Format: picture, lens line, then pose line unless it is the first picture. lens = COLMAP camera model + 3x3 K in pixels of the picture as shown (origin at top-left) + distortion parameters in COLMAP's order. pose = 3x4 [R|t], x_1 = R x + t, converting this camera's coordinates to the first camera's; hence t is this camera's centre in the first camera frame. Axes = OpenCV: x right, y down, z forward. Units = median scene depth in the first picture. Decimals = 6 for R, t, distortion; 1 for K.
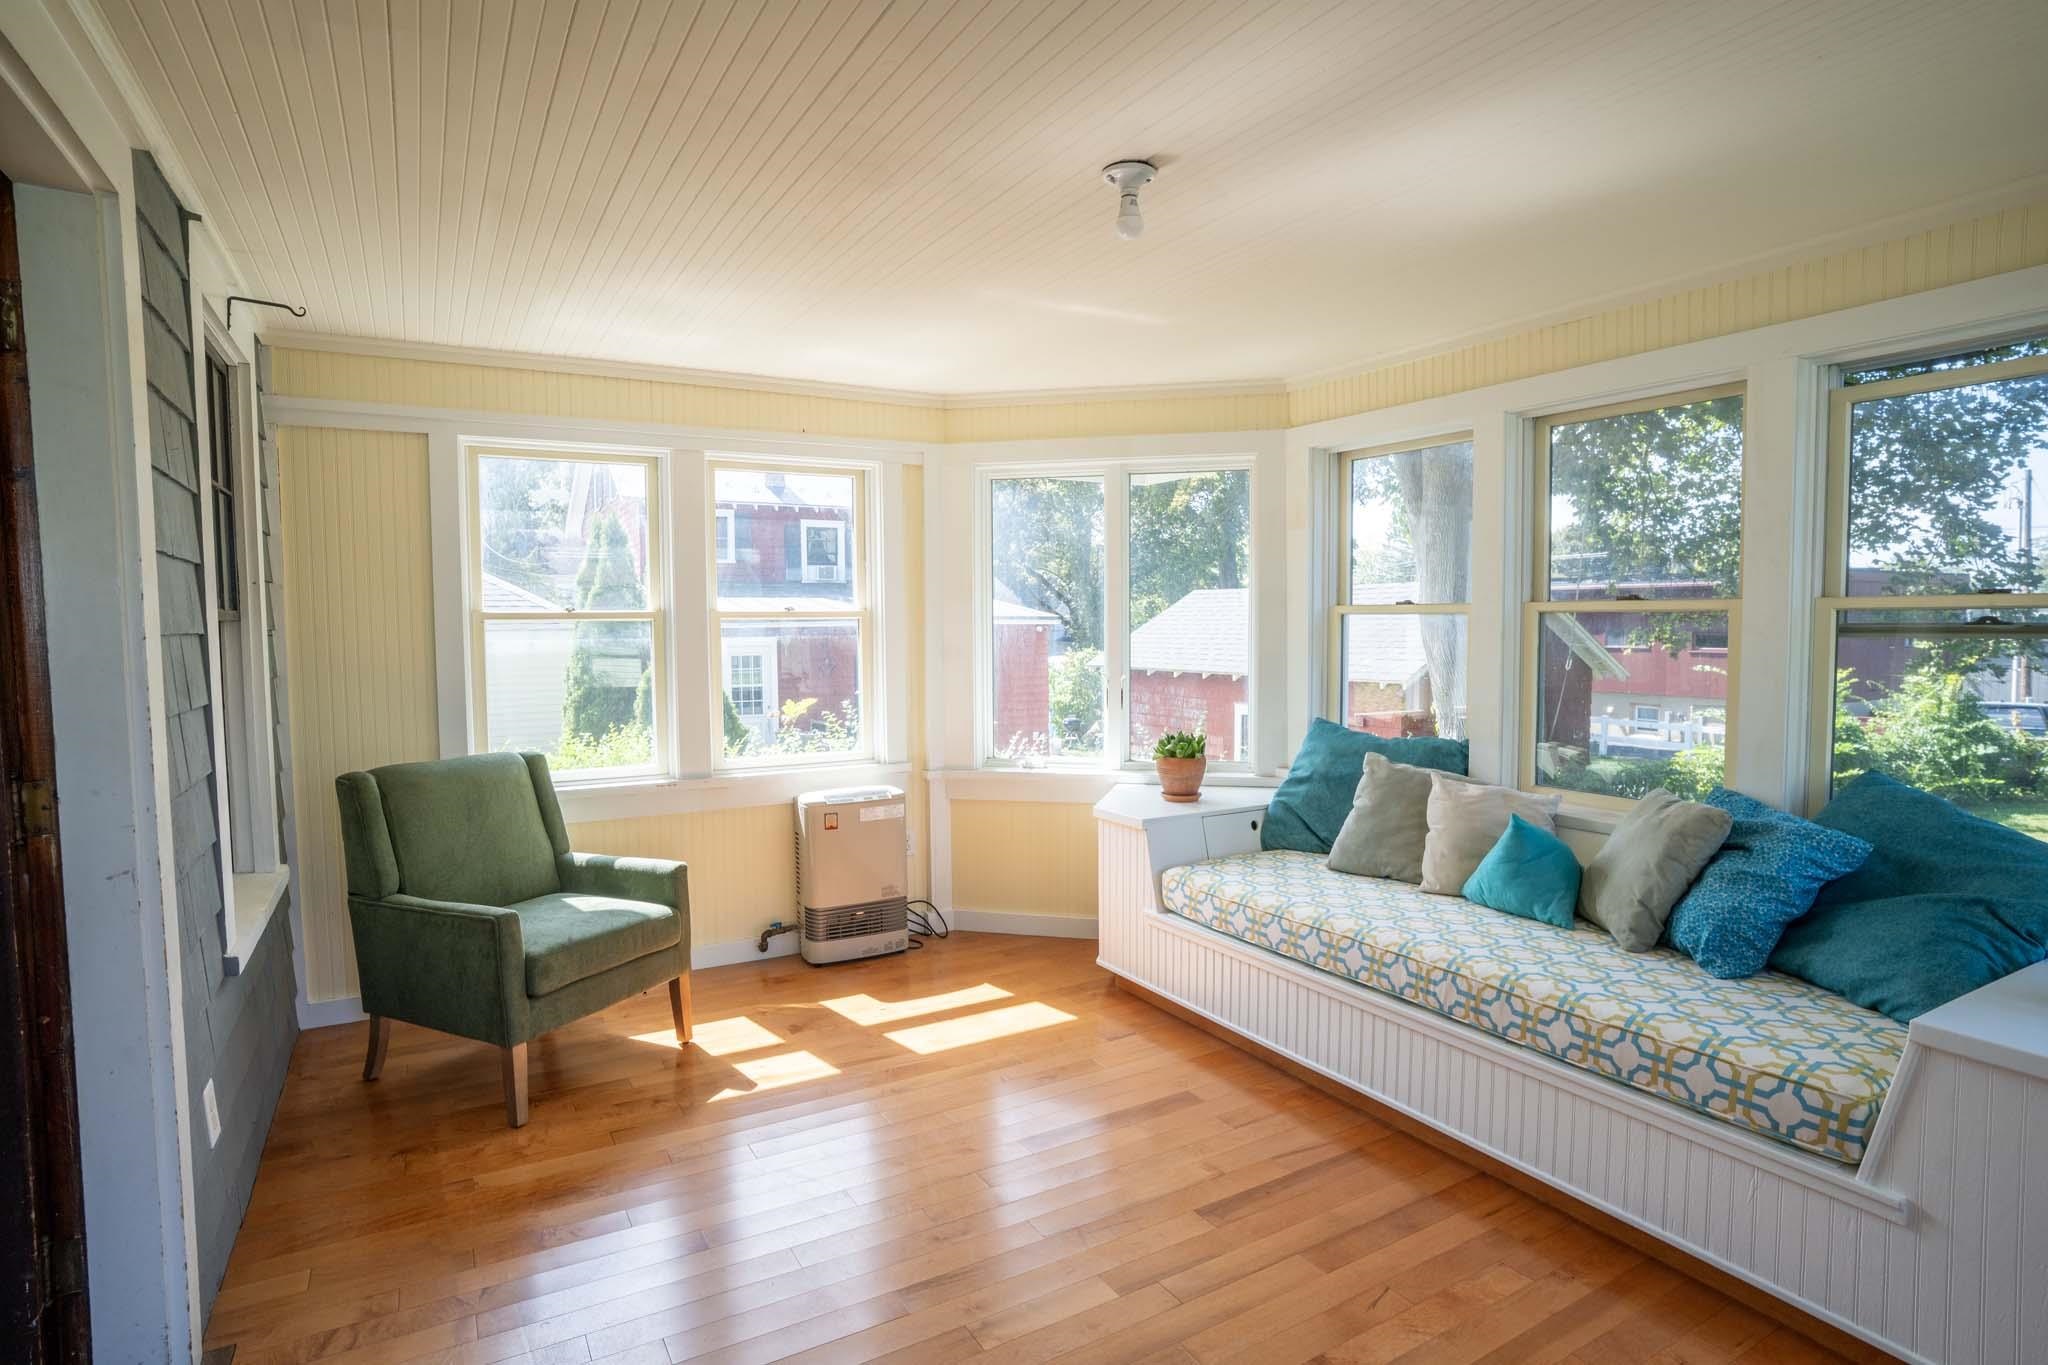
lens RADIAL K [[1057.6, 0, 1018.6], [0, 1057.6, 686.1], [0, 0, 1]] dist [-0.073771, 0.040395]
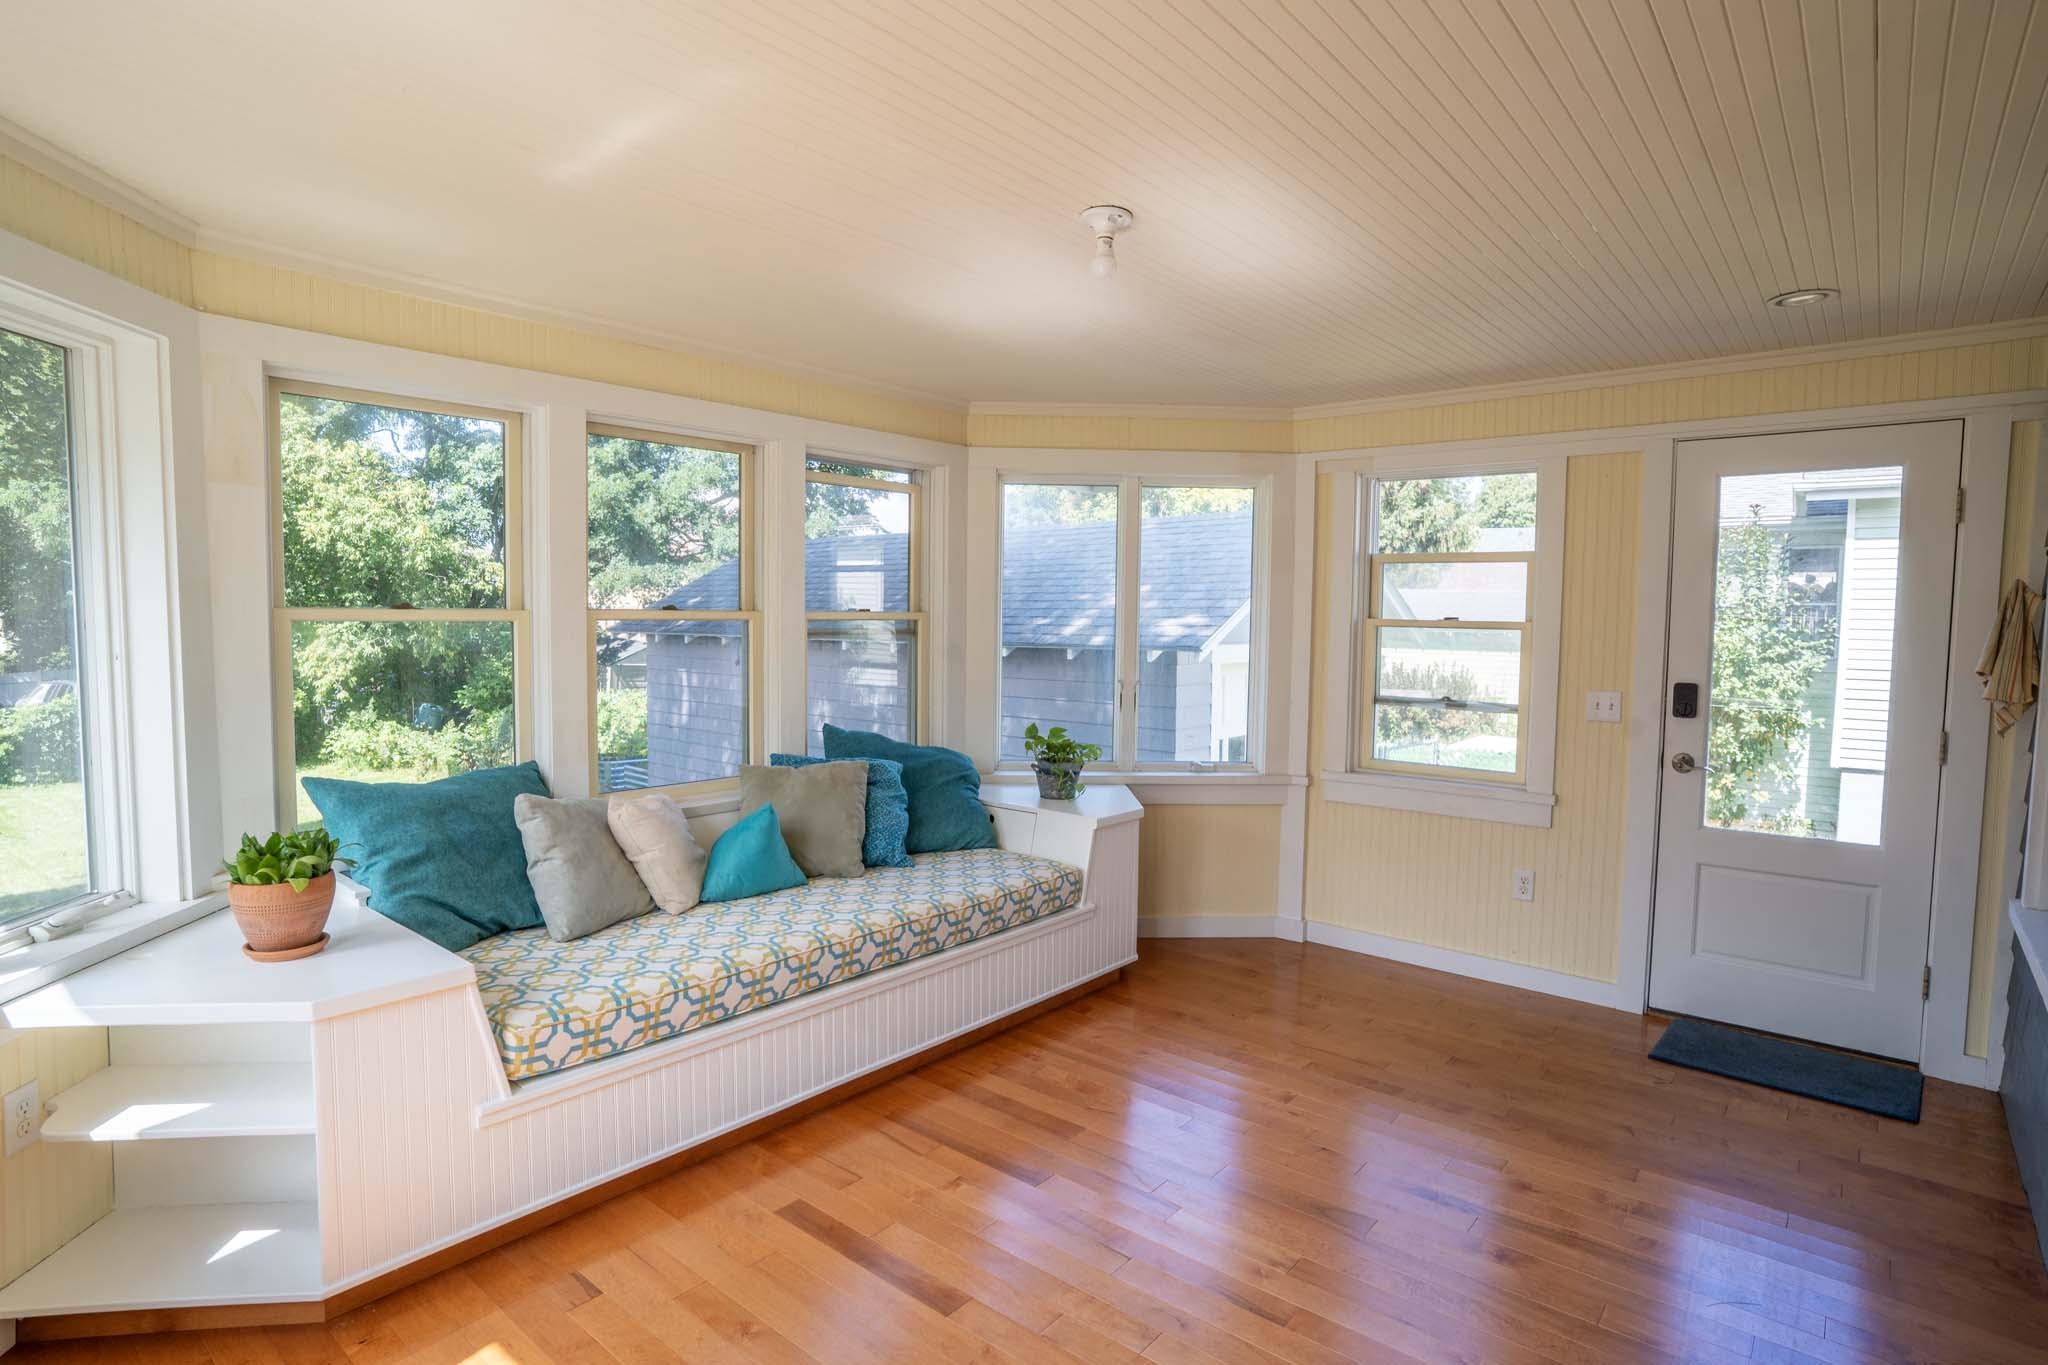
lens RADIAL K [[1057.6, 0, 1018.6], [0, 1057.6, 686.1], [0, 0, 1]] dist [-0.073771, 0.040395]
pose [[-0.337870, -0.061358, 0.939191, -0.700154], [0.047143, 0.995517, 0.081998, -0.086547], [-0.940011, 0.071981, -0.333462, 1.162830]]
